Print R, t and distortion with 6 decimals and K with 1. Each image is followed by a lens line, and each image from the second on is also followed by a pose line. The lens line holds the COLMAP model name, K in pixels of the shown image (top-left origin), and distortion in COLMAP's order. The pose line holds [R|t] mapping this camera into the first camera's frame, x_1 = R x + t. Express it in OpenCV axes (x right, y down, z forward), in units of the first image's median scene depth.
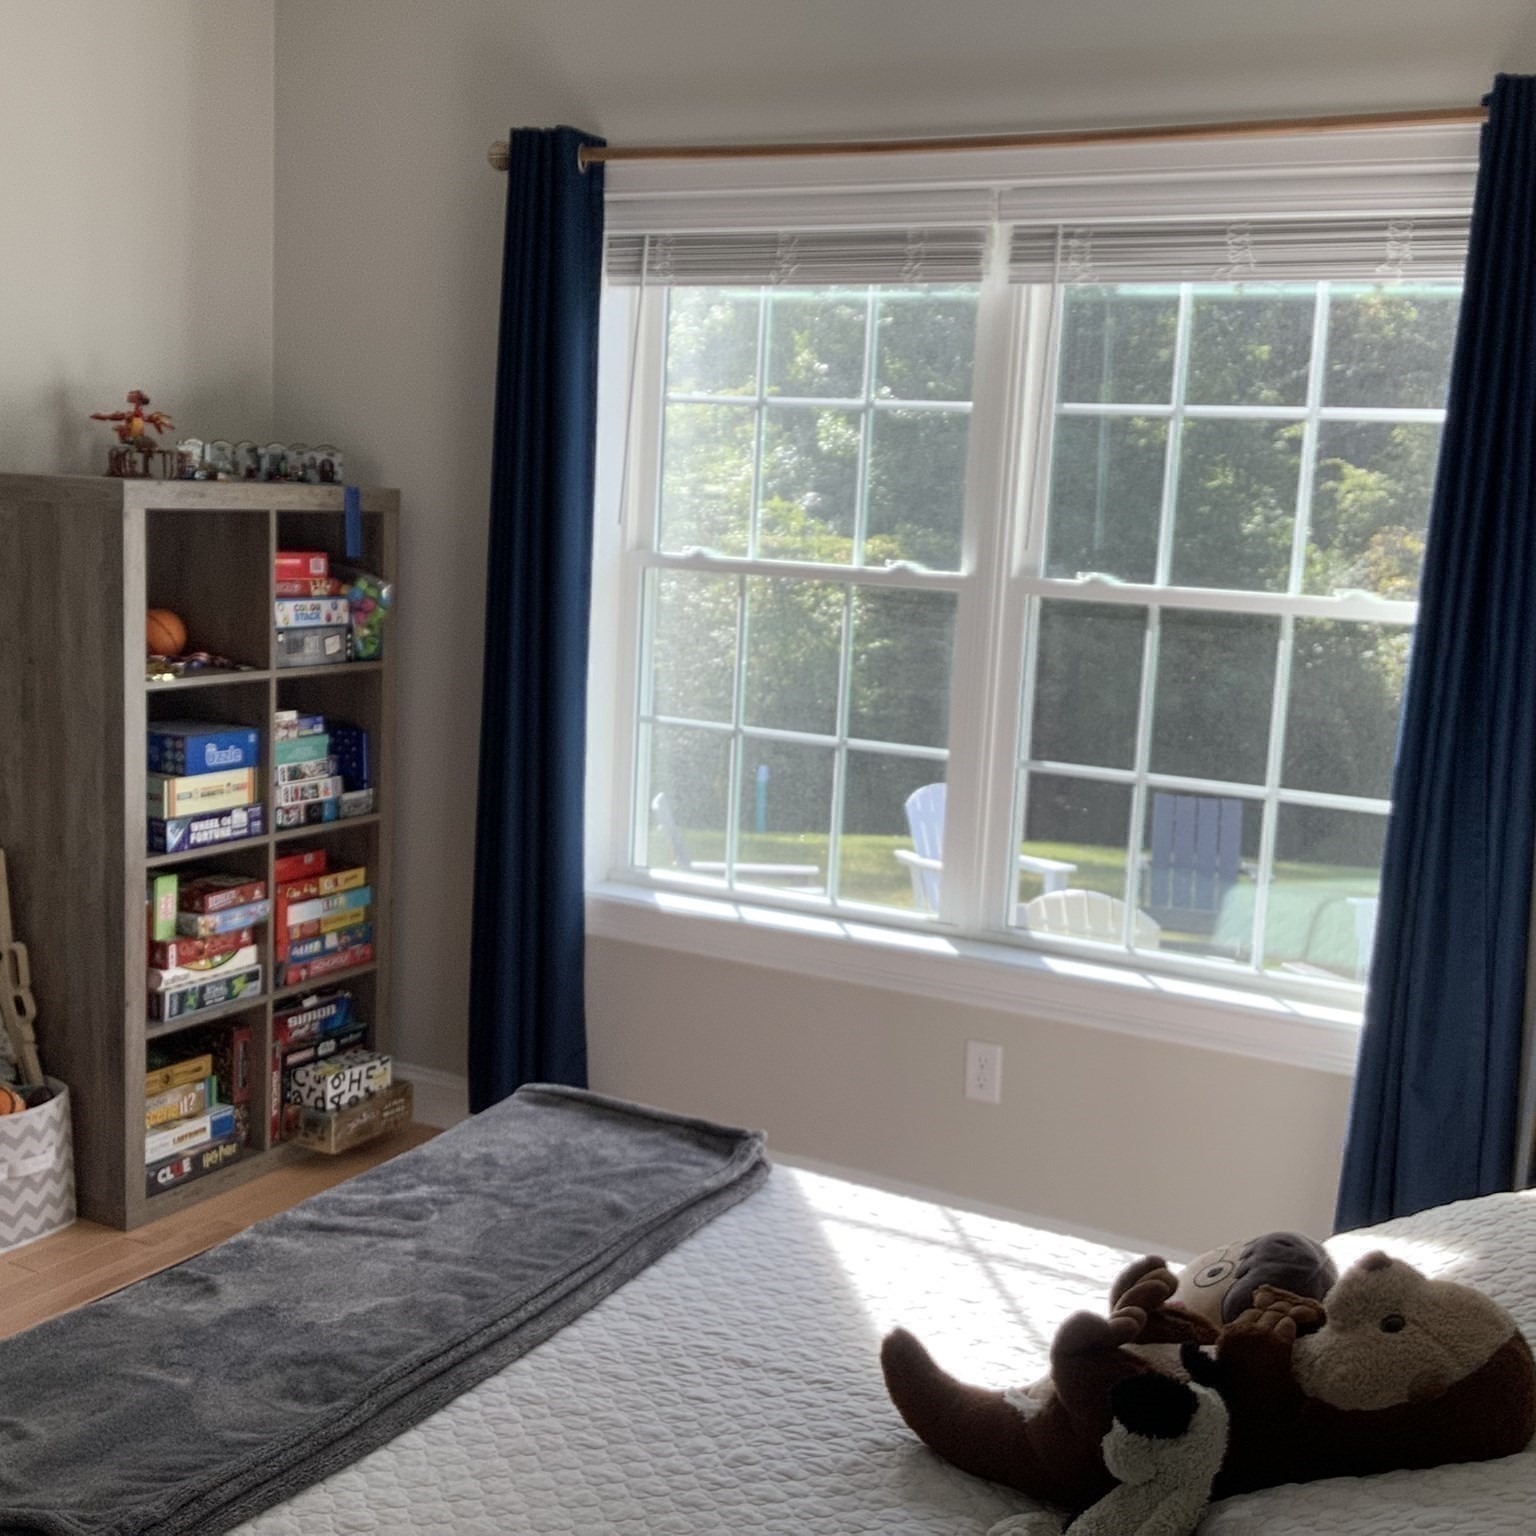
lens RADIAL K [[1872.3, 0, 767.4], [0, 1872.3, 802.2], [0, 0, 1]] dist [0.146815, -0.343120]
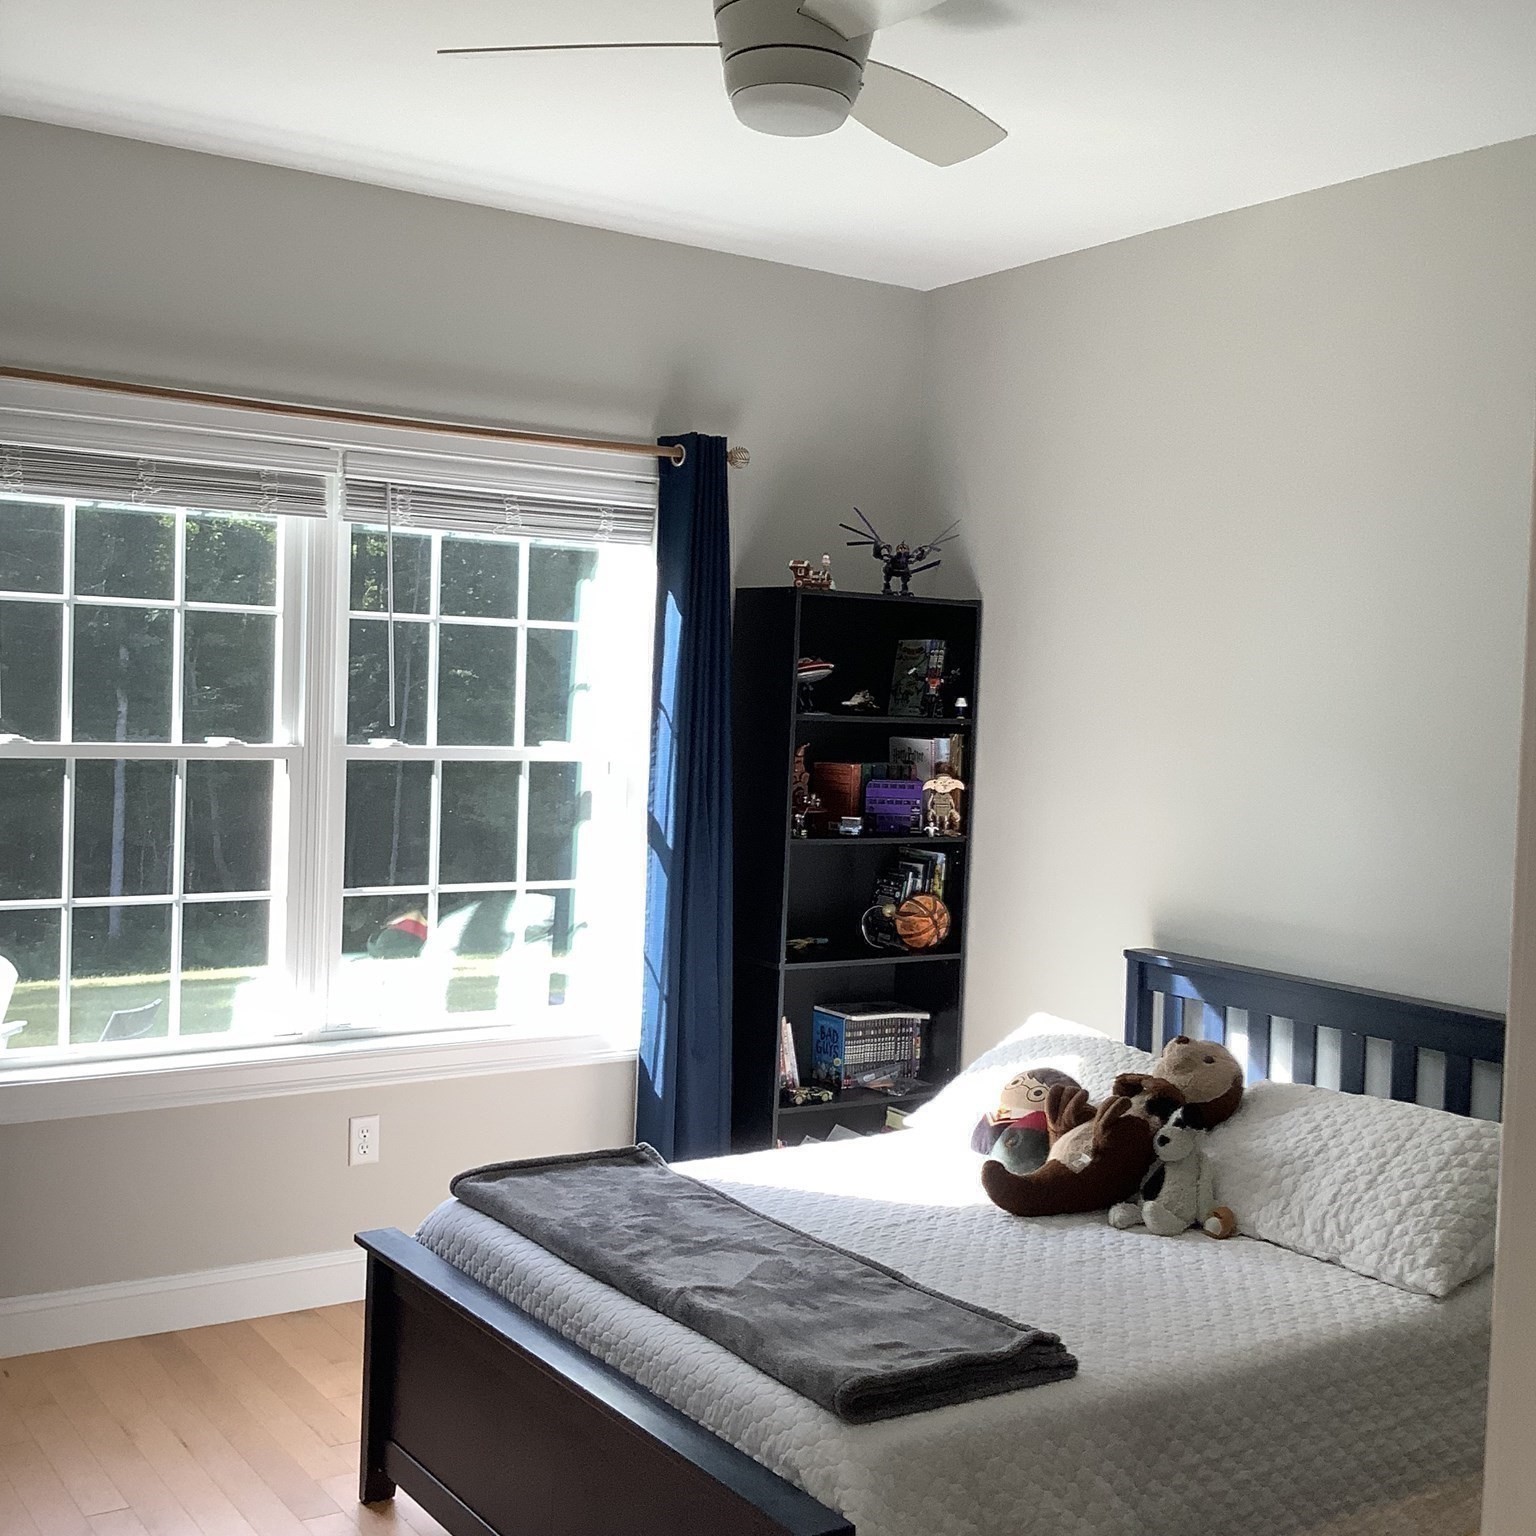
lens RADIAL K [[1872.3, 0, 767.4], [0, 1872.3, 802.2], [0, 0, 1]] dist [0.146815, -0.343120]
pose [[0.459085, -0.087104, 0.884112, -0.325101], [0.139826, 0.989863, 0.024917, -0.027852], [-0.877320, 0.112183, 0.466610, 0.061916]]
